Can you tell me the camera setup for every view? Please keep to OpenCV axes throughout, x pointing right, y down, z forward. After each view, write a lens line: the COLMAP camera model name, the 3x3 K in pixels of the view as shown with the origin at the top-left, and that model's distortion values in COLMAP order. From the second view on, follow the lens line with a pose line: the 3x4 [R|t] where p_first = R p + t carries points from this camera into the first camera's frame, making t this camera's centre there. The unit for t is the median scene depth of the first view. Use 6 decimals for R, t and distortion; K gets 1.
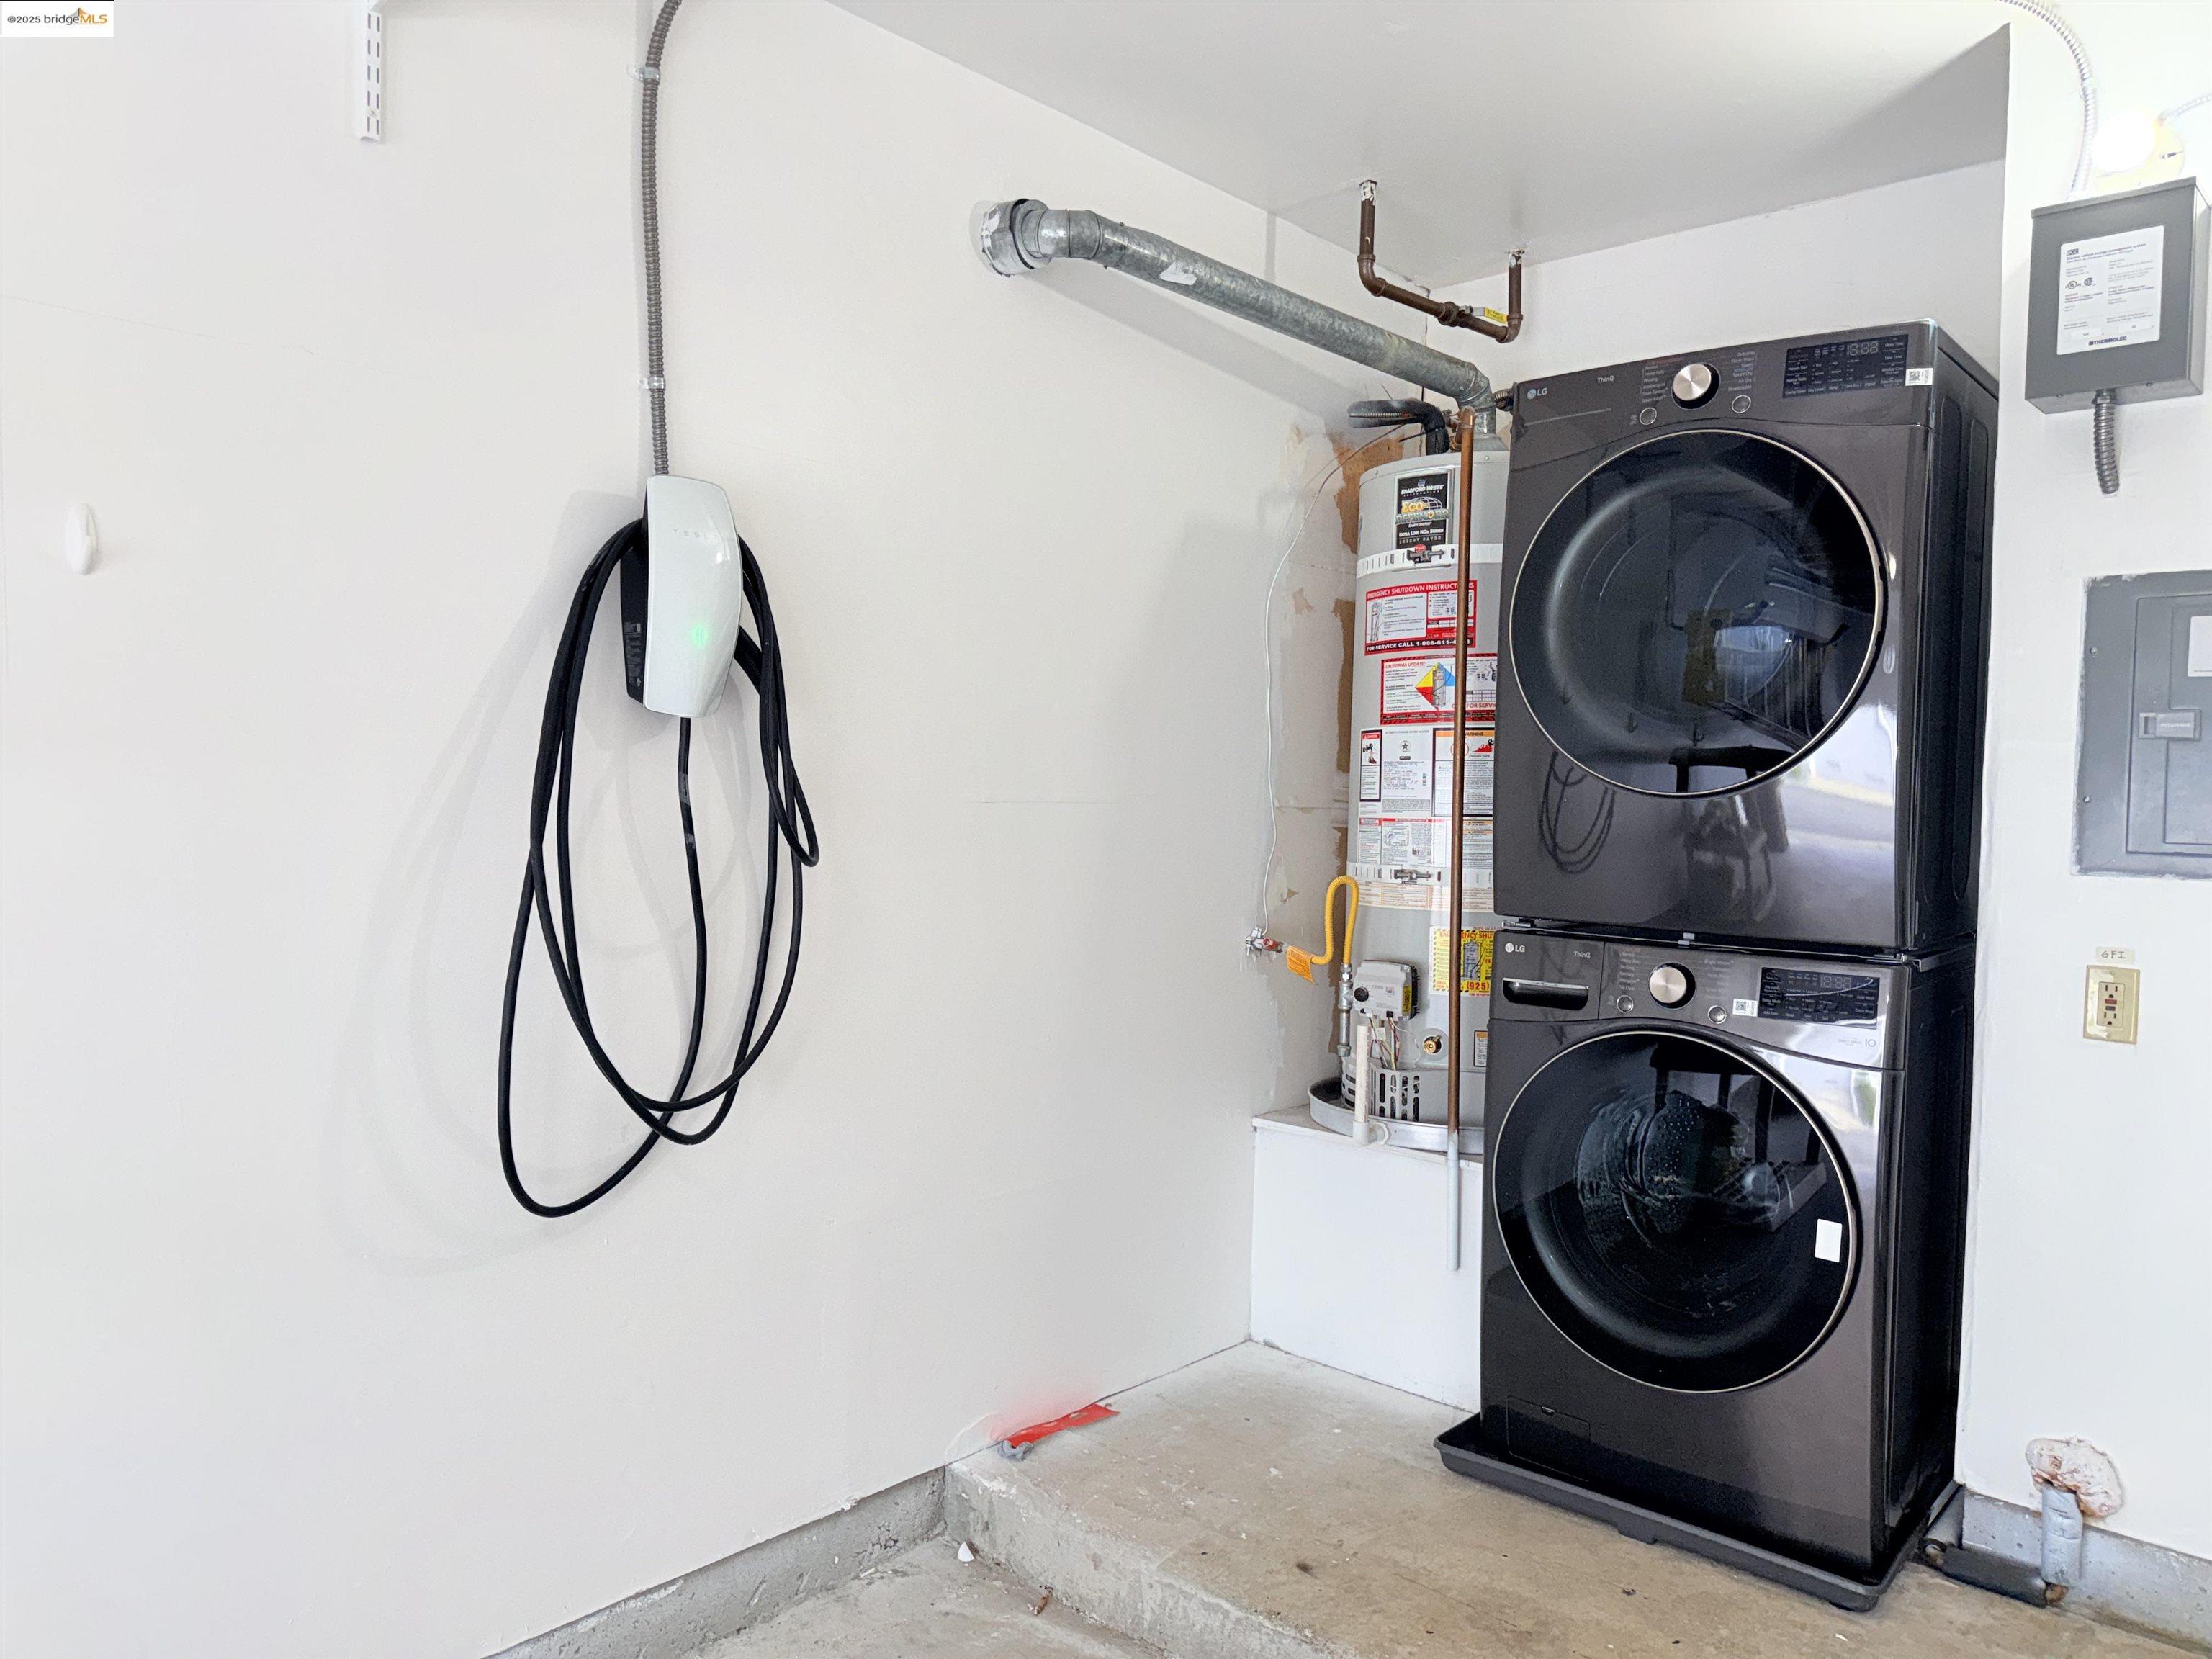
lens RADIAL K [[1555.7, 0, 1094.5], [0, 1555.7, 834.0], [0, 0, 1]] dist [0.151909, -0.248572]
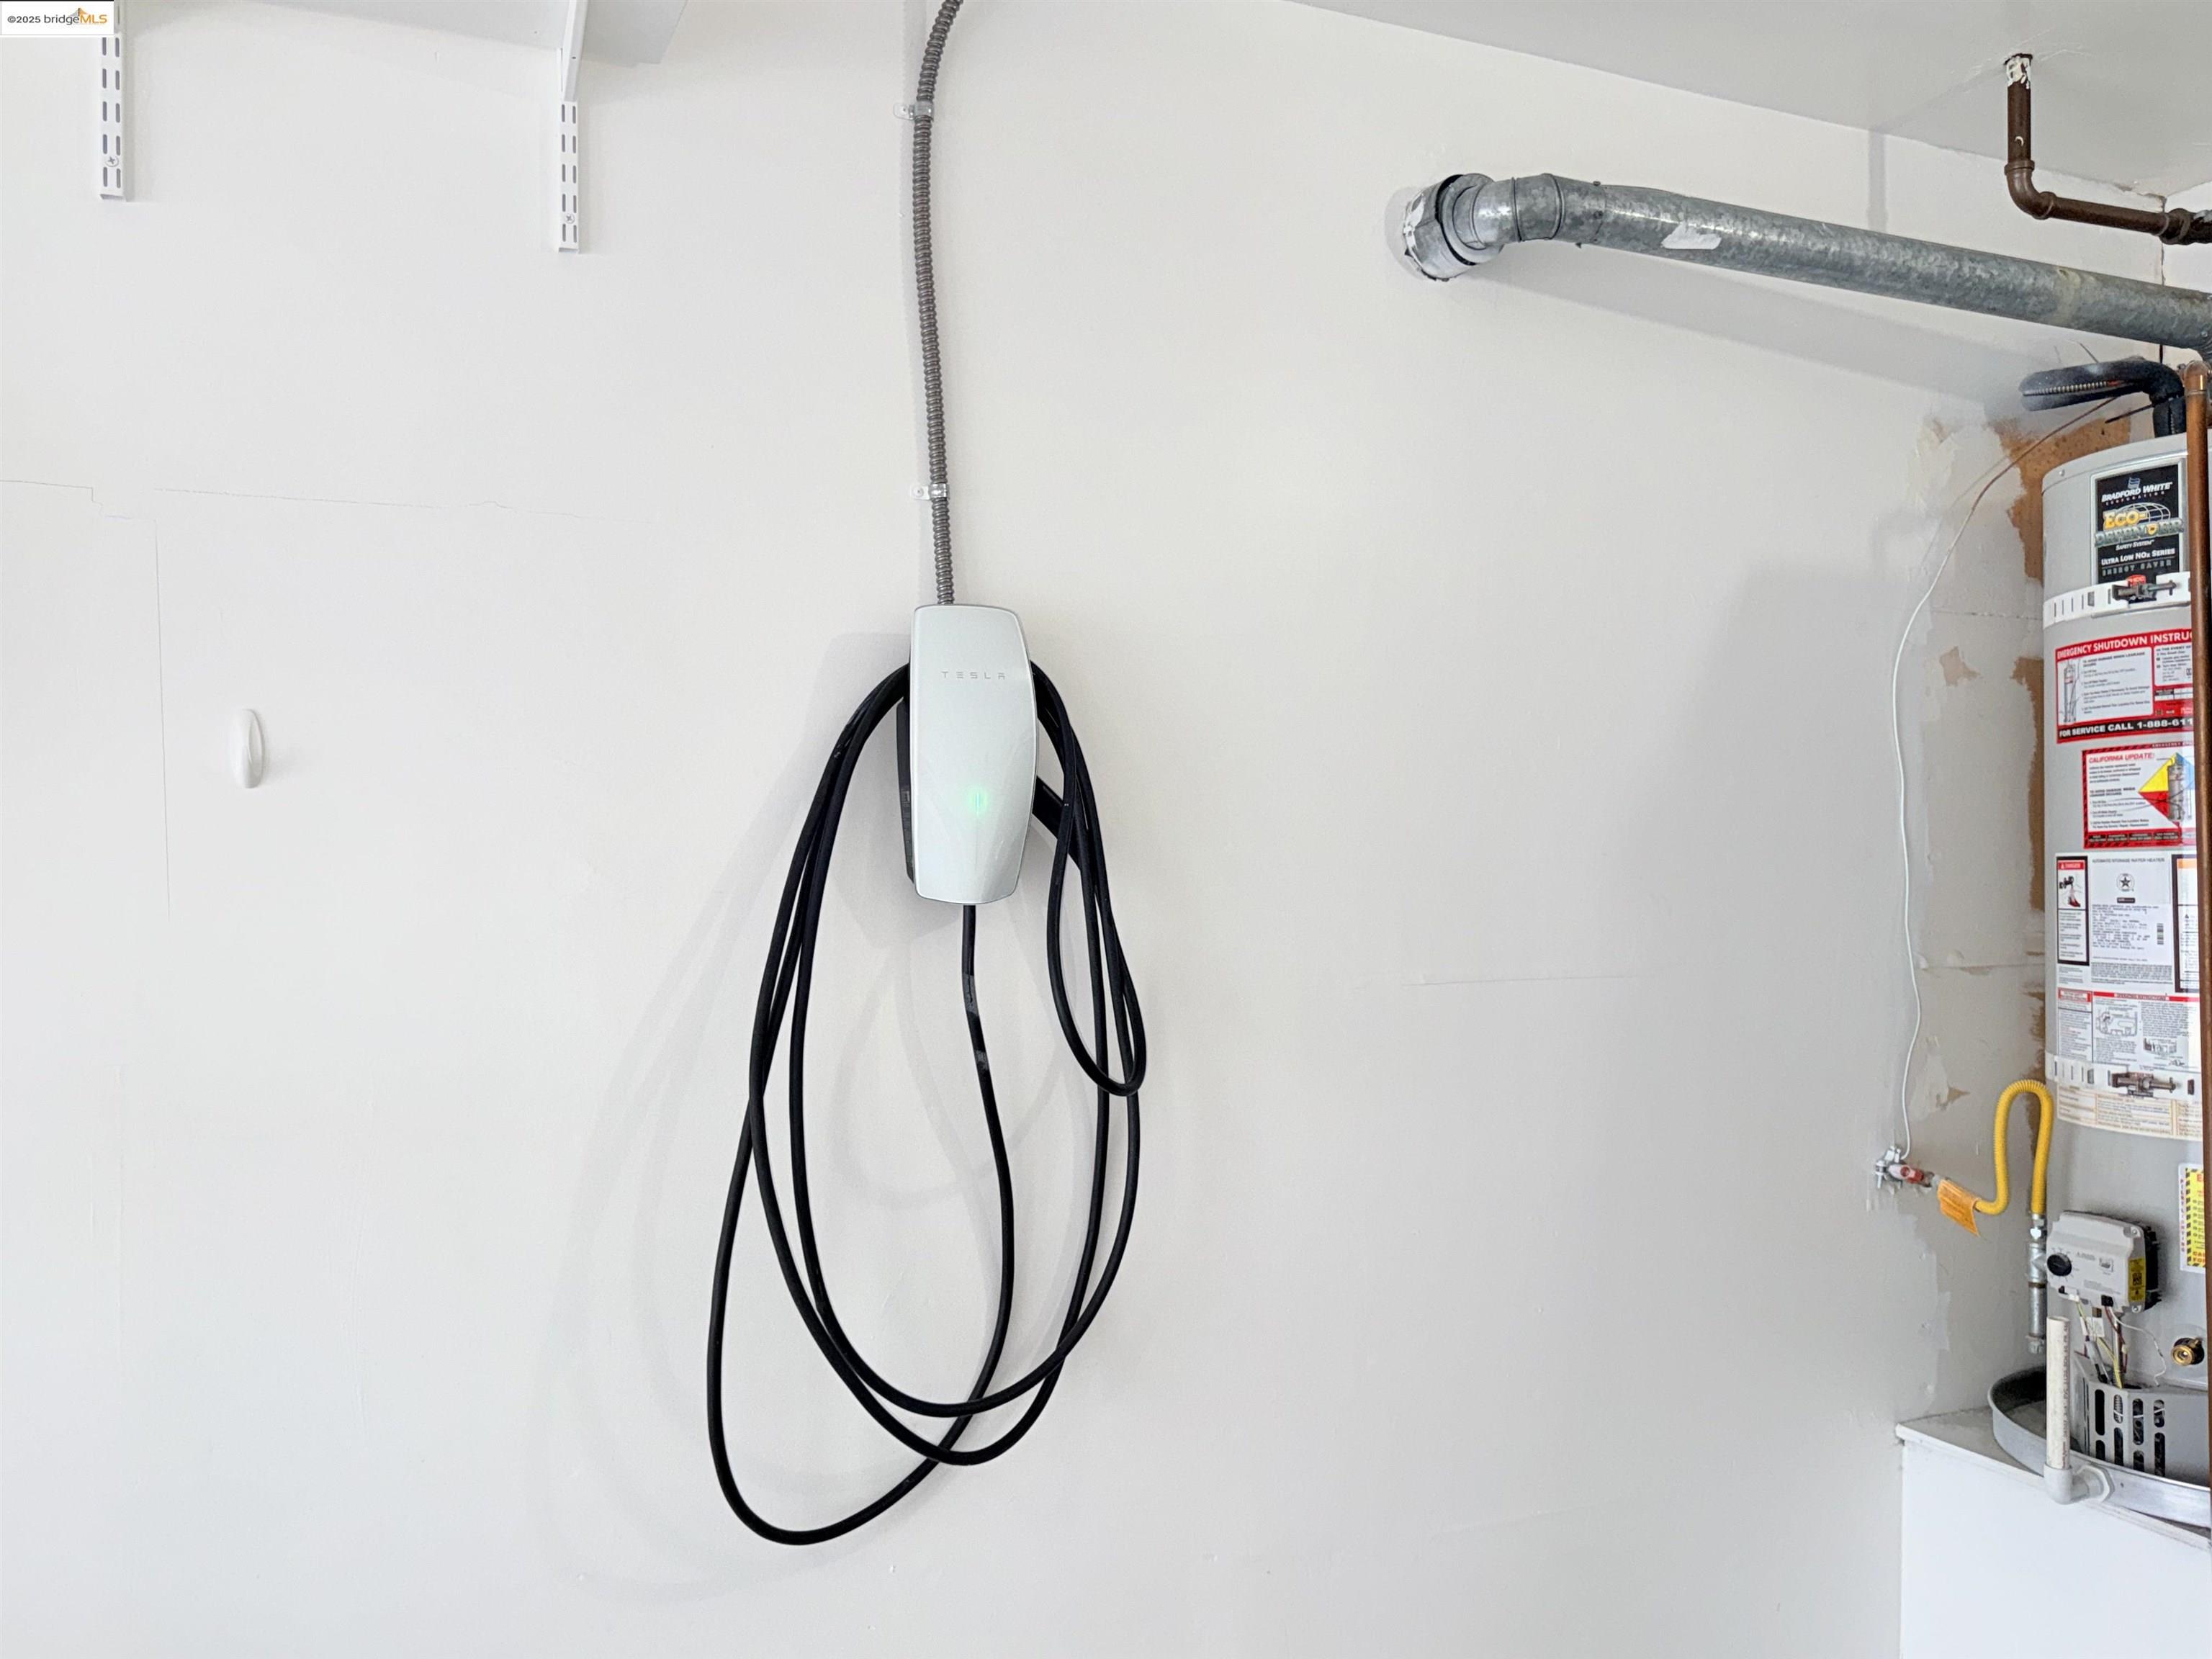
lens RADIAL K [[1707.8, 0, 1081.2], [0, 1707.8, 843.7], [0, 0, 1]] dist [0.000933, -0.003952]
pose [[0.909580, -0.027533, -0.414615, 0.100270], [0.010706, 0.999024, -0.042854, -0.047191], [0.415390, 0.034541, 0.908987, 0.177691]]
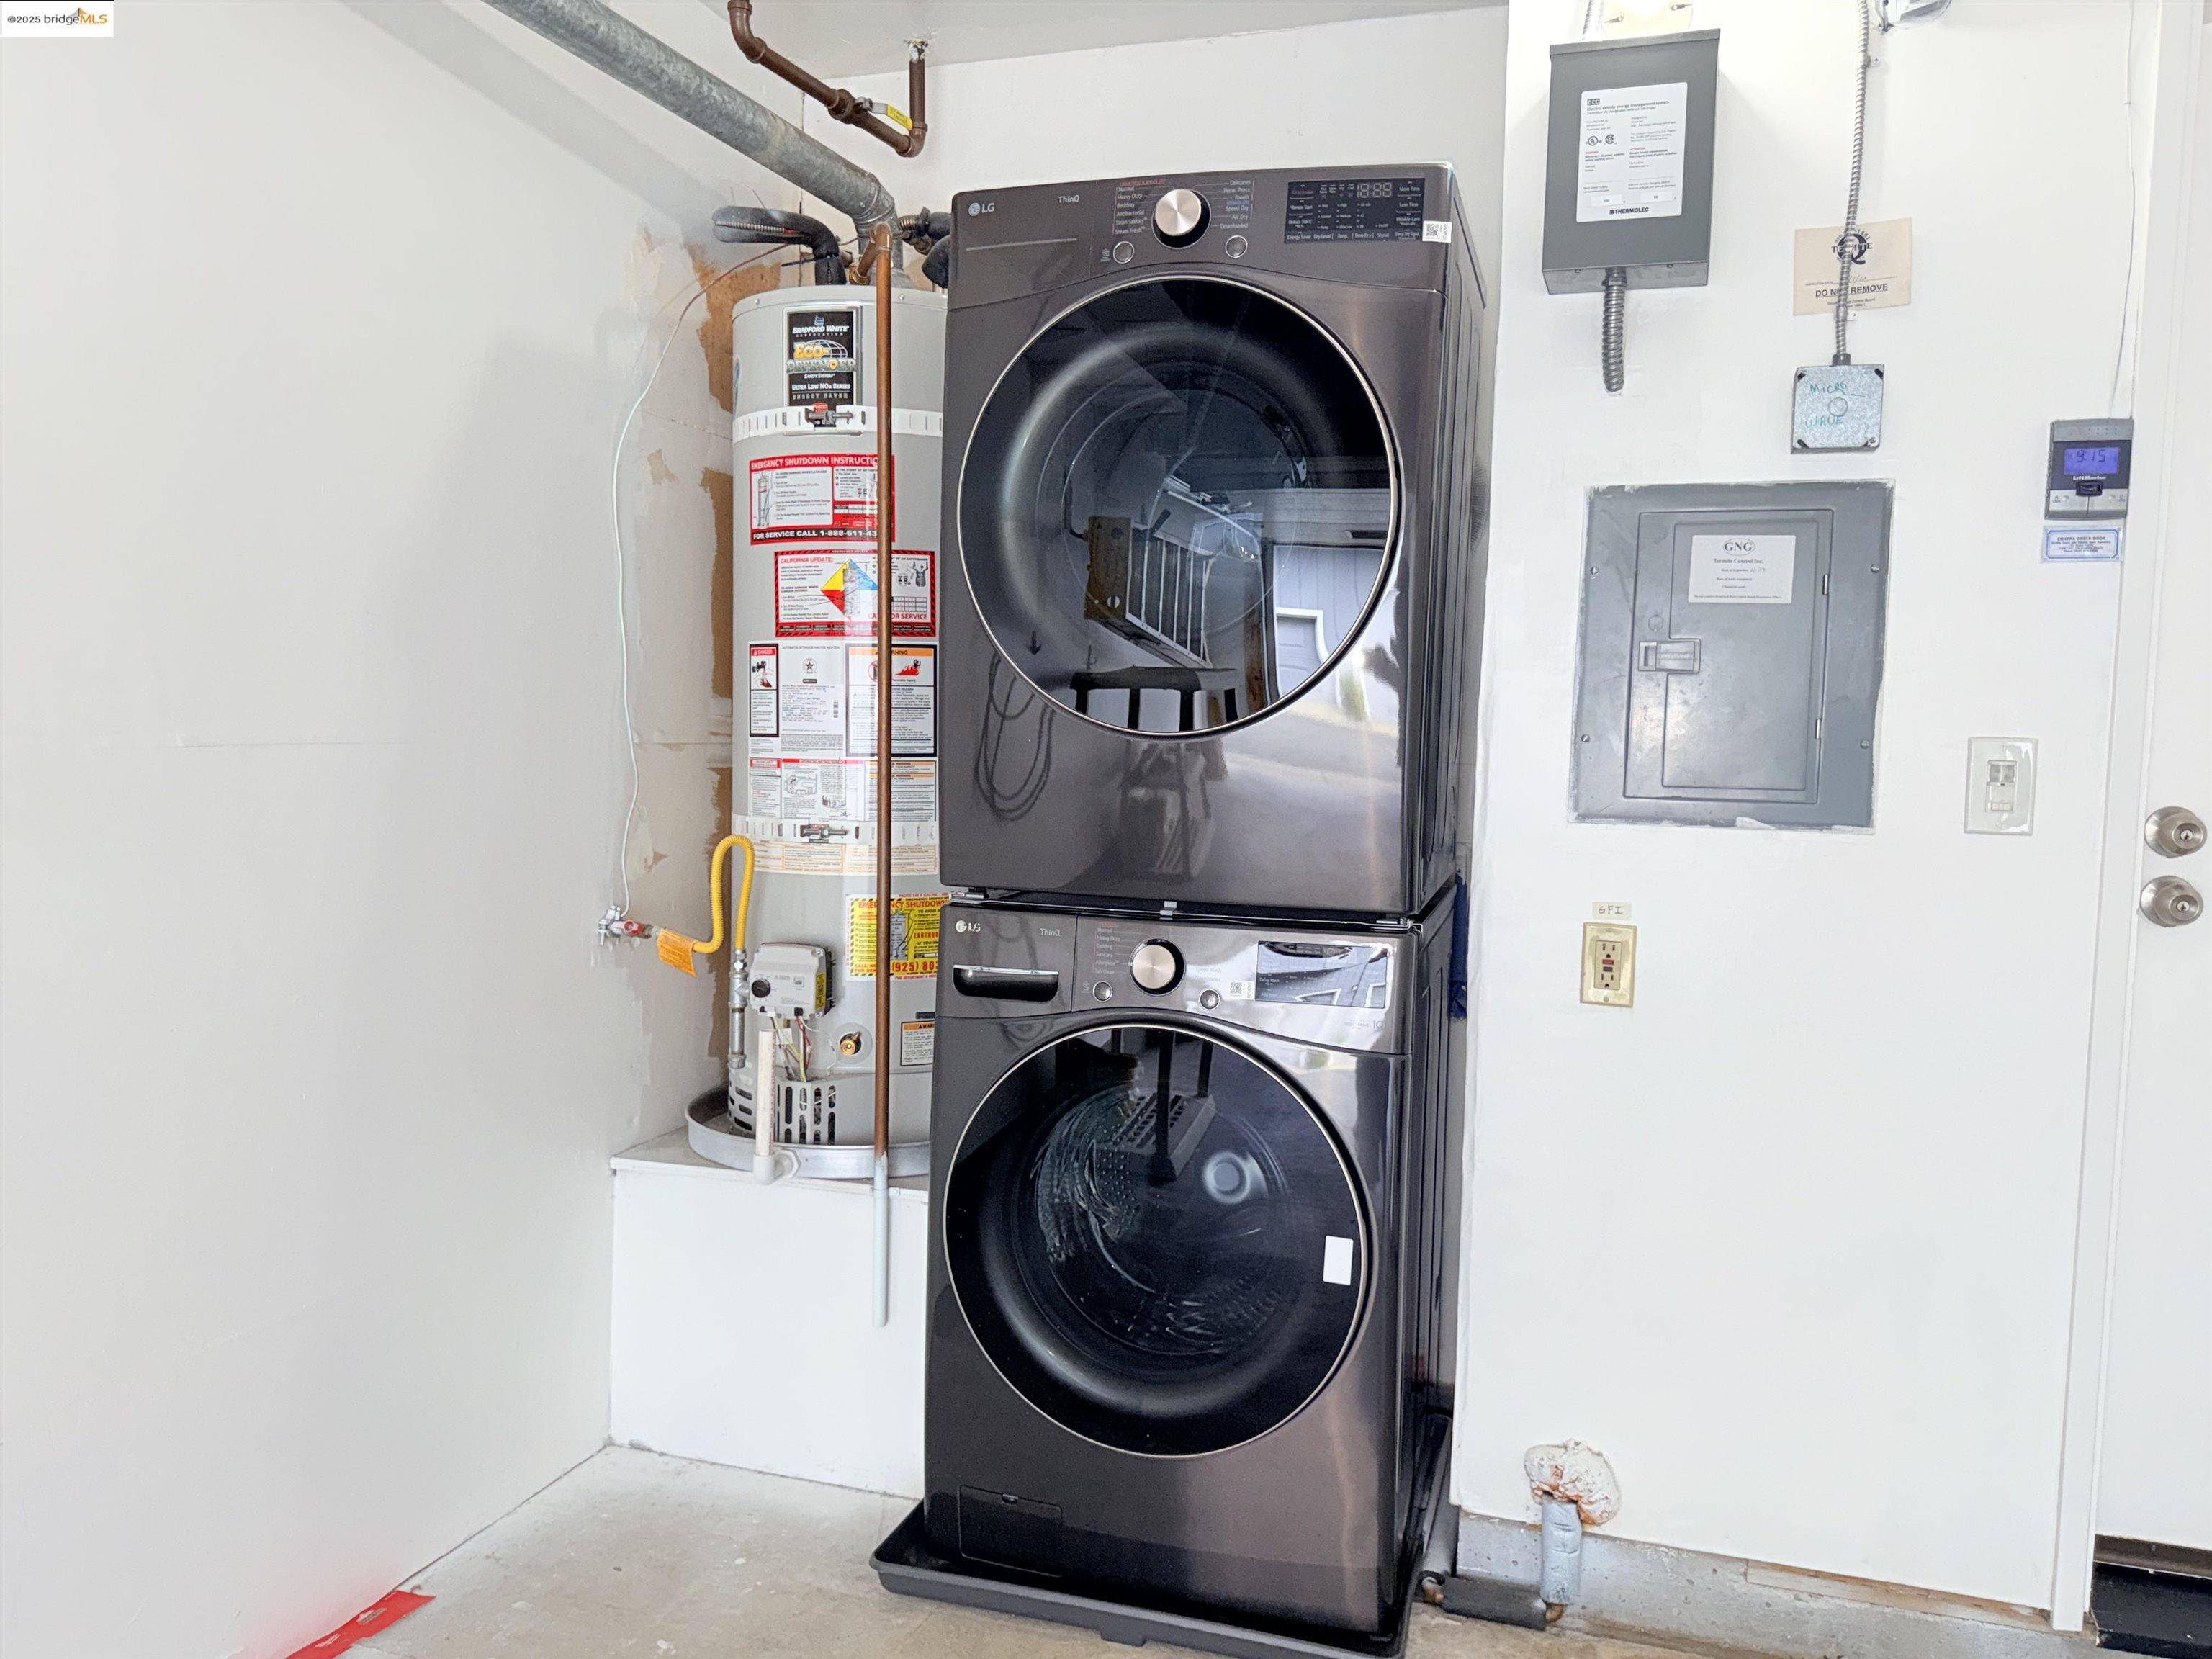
lens RADIAL K [[1669.8, 0, 1109.0], [0, 1669.8, 838.4], [0, 0, 1]] dist [0.186312, -0.406891]
pose [[0.913266, -0.030899, 0.406191, -0.007552], [0.009447, 0.998457, 0.054713, -0.015126], [-0.407255, -0.046131, 0.912149, 0.177546]]
